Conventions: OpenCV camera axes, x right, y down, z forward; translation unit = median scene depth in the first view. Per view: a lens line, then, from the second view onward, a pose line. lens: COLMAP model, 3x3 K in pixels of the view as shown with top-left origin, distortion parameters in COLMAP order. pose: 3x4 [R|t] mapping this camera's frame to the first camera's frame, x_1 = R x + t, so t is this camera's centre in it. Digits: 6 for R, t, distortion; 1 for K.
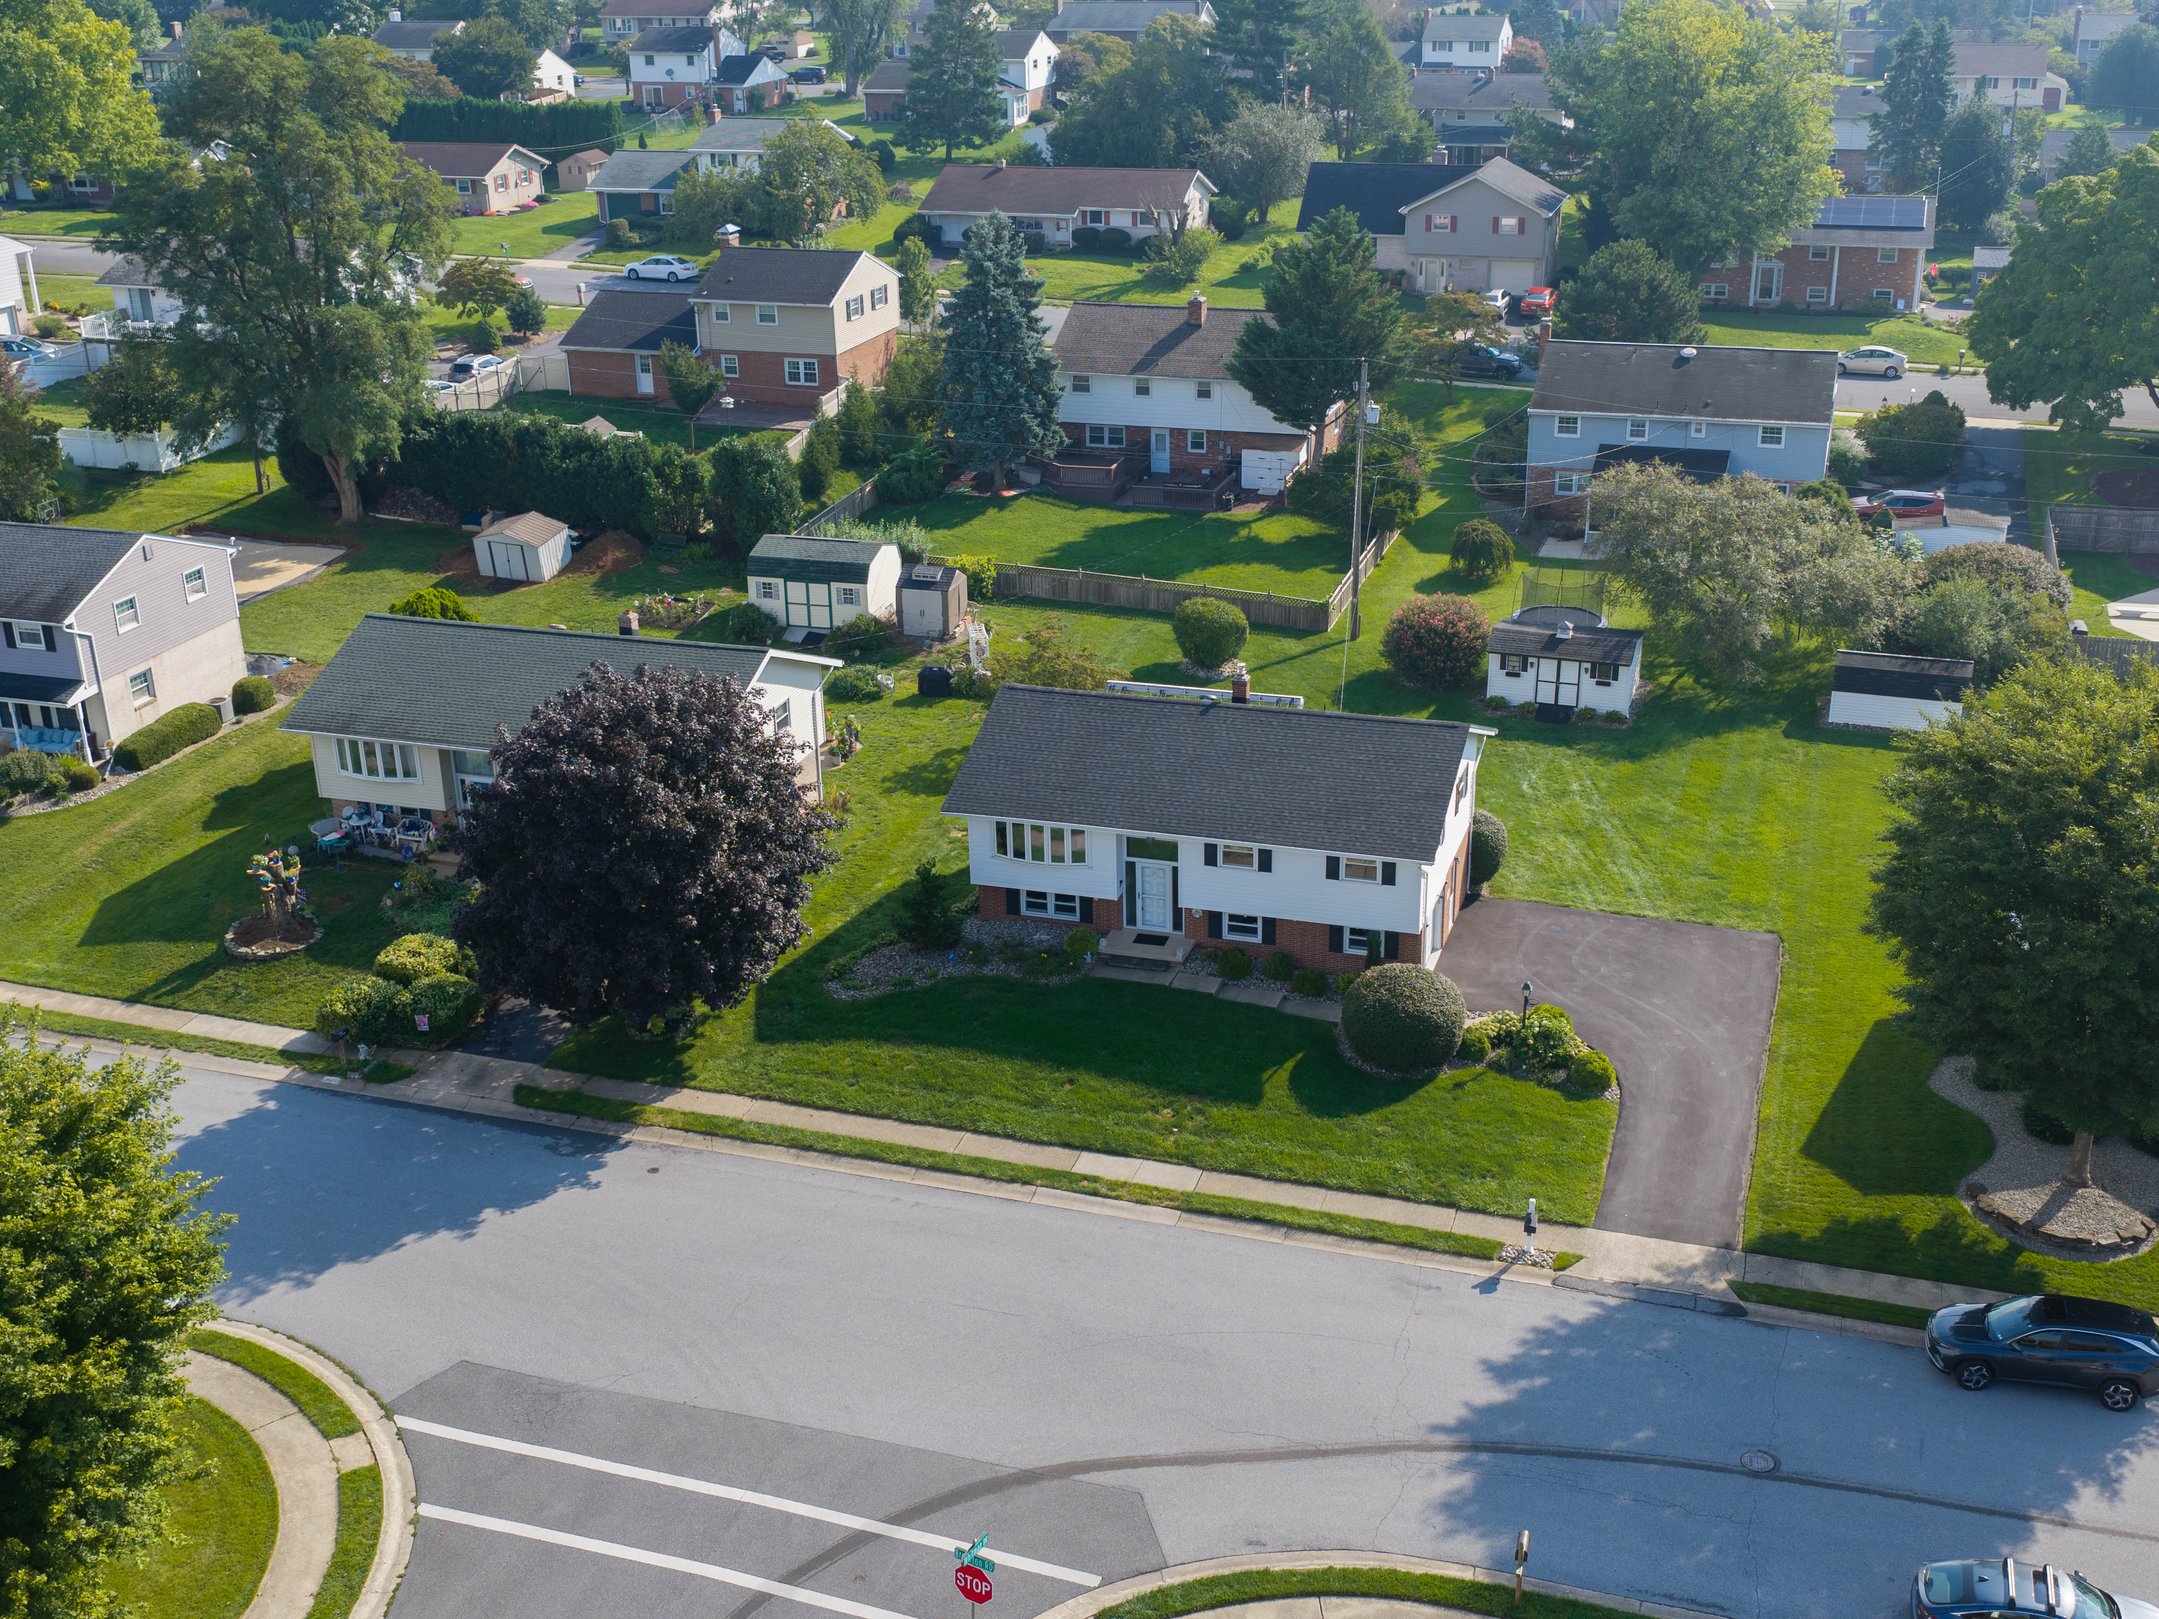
lens RADIAL K [[2382.8, 0, 1084.8], [0, 2382.8, 812.9], [0, 0, 1]] dist [0.003669, 0.000000]
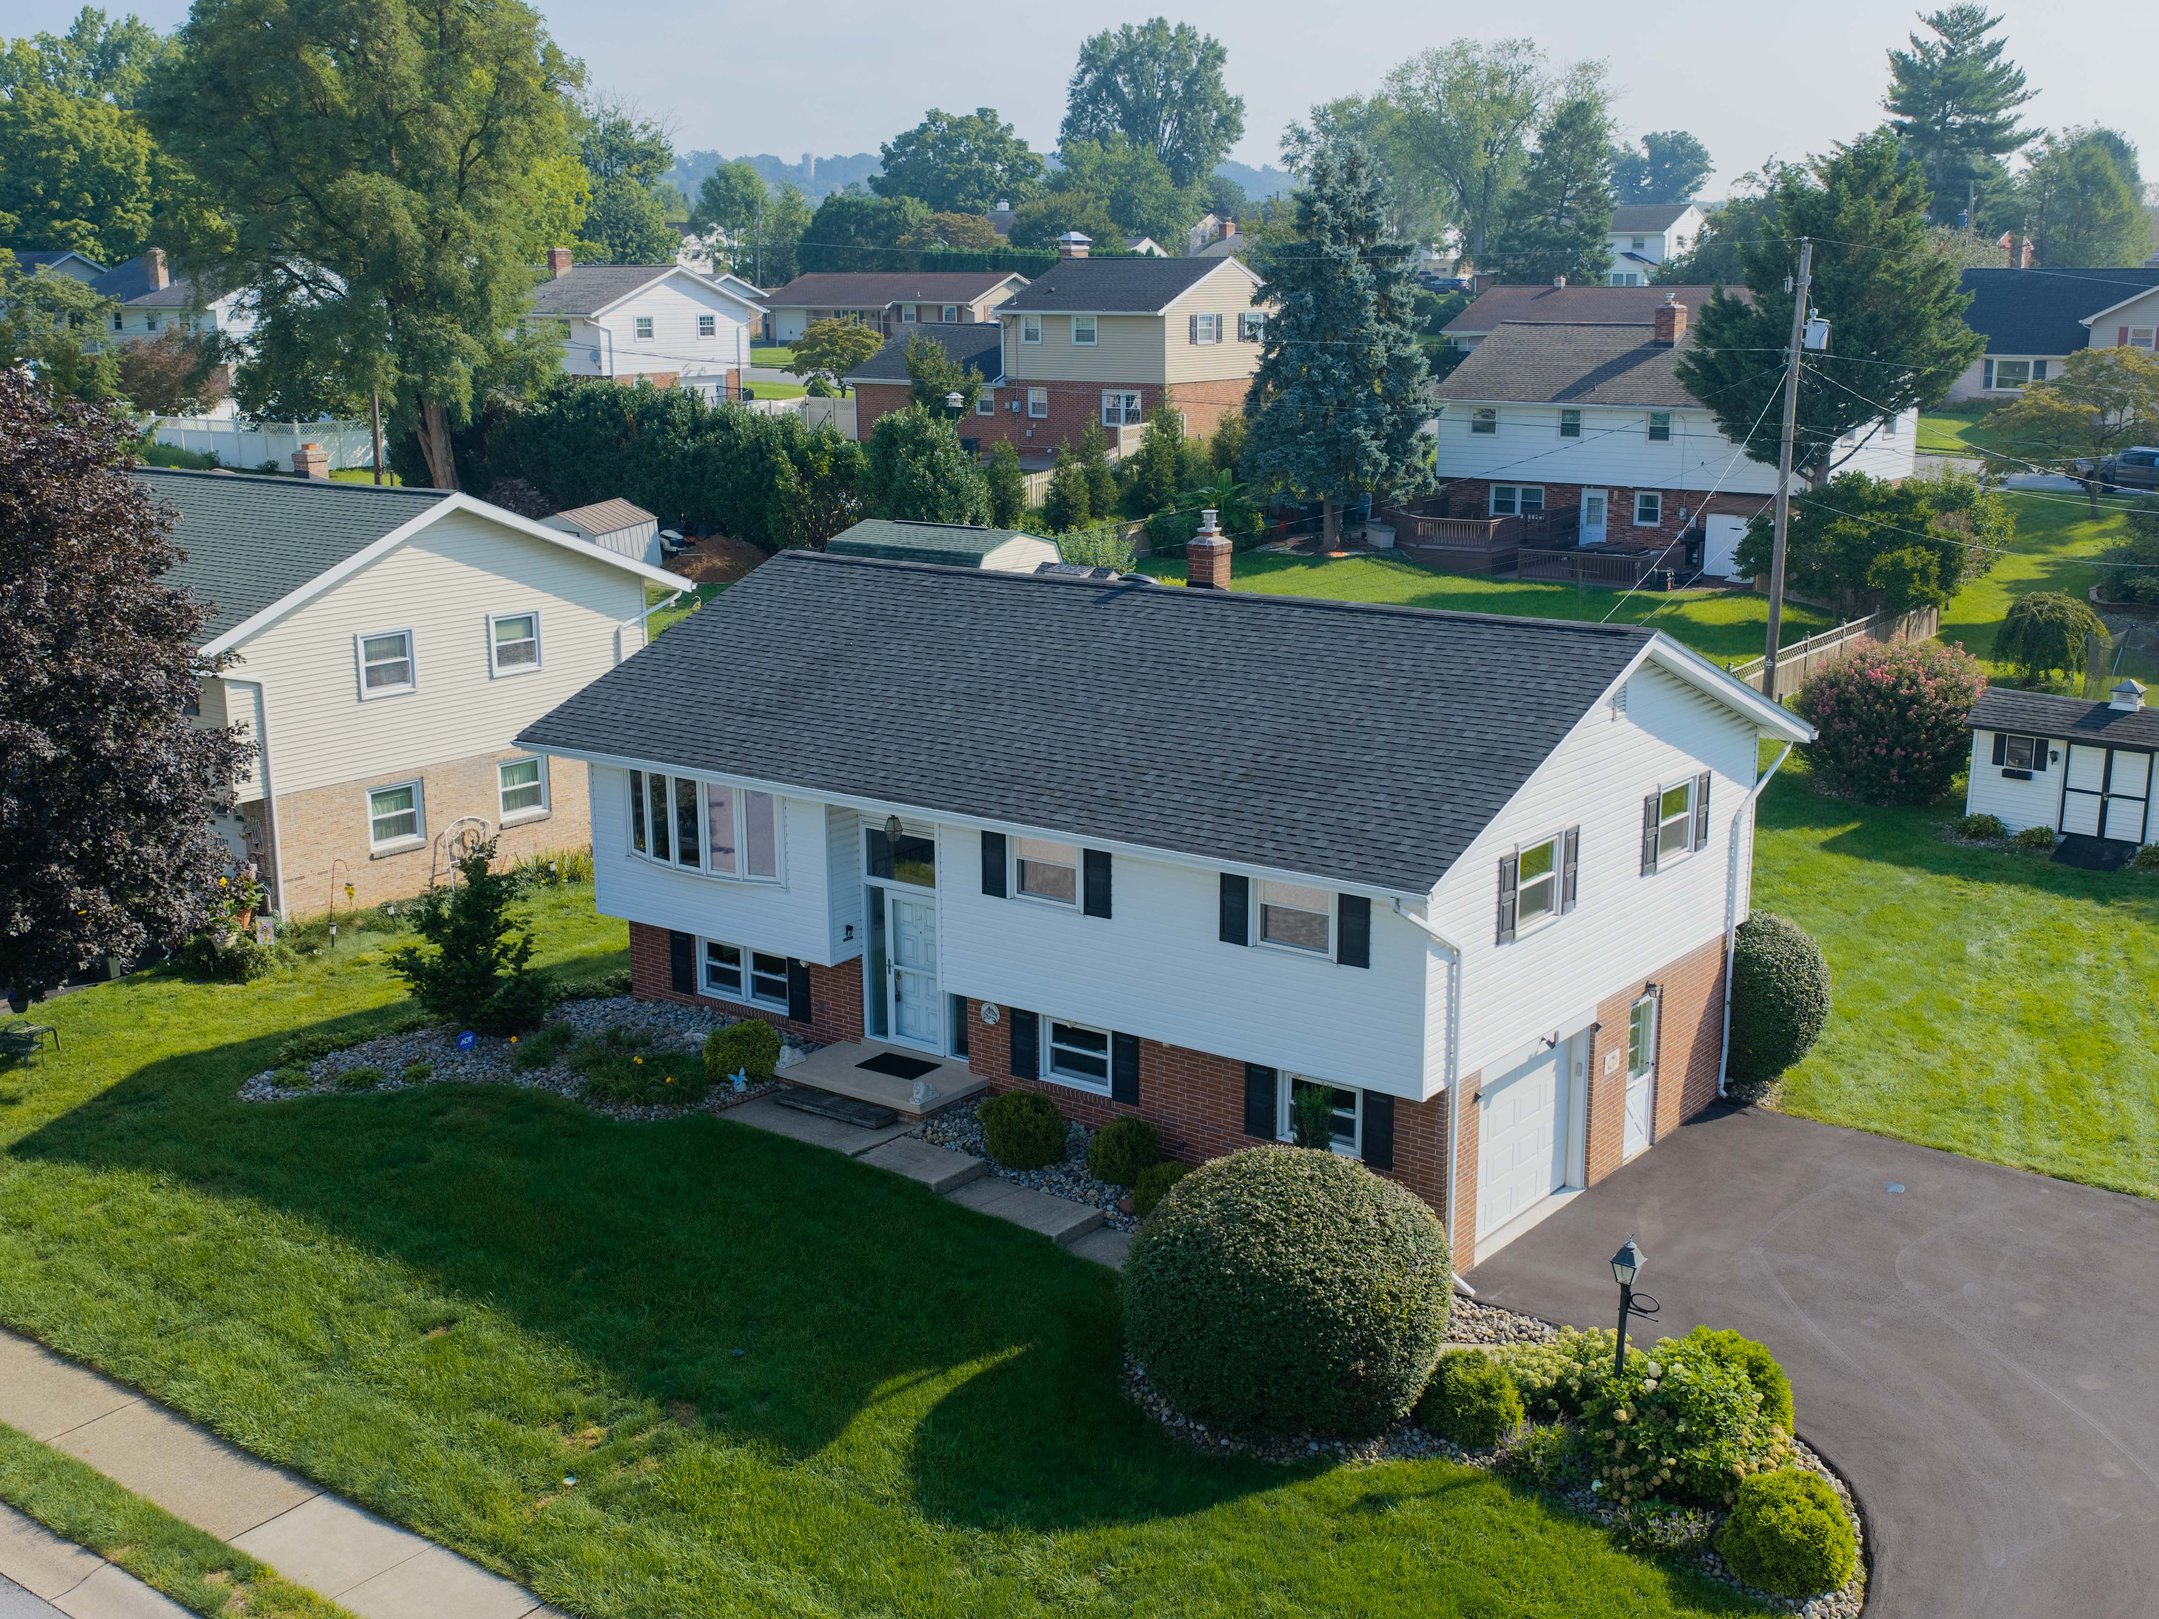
lens RADIAL K [[2382.8, 0, 1097.9], [0, 2382.8, 804.6], [0, 0, 1]] dist [0.003669, 0.000000]
pose [[0.945192, 0.086440, -0.314865, 0.165079], [-0.135478, 0.981218, -0.137318, 0.050730], [0.297082, 0.172449, 0.939151, 0.482175]]
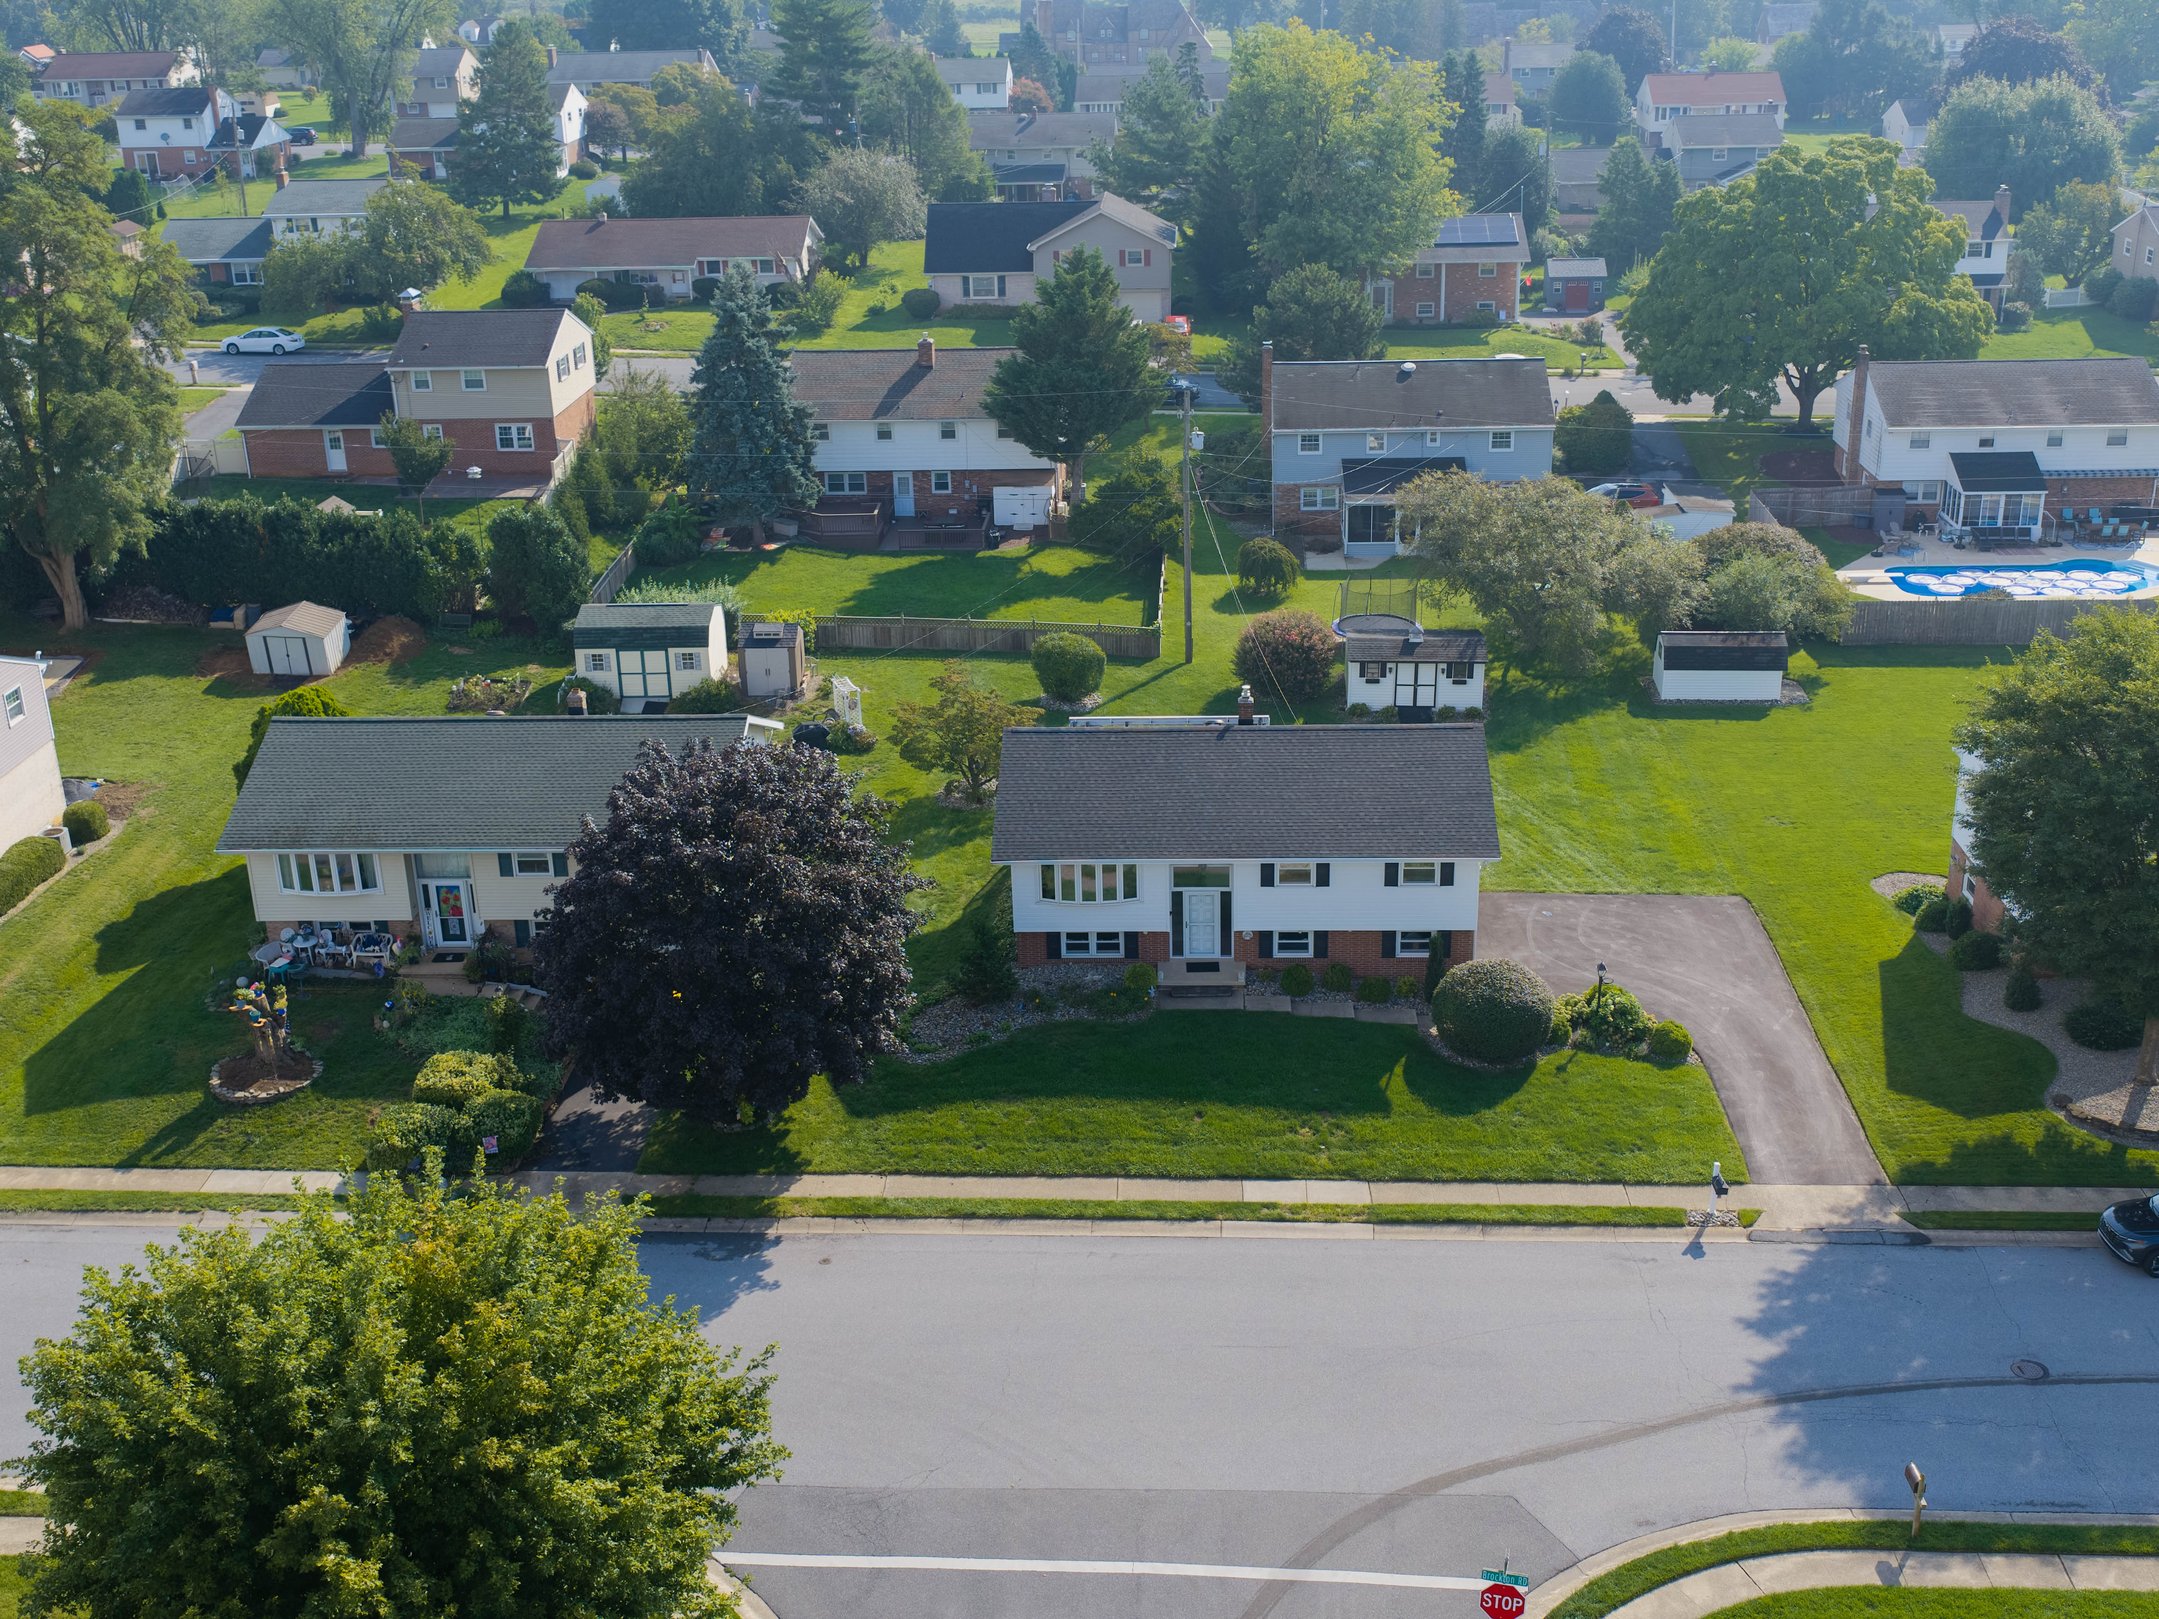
lens RADIAL K [[2382.8, 0, 1075.7], [0, 2382.8, 808.5], [0, 0, 1]] dist [0.003669, 0.000000]
pose [[0.964803, -0.098865, 0.243680, -0.216142], [0.103813, 0.994569, -0.007511, -0.009250], [-0.241614, 0.032544, 0.969826, 0.032148]]
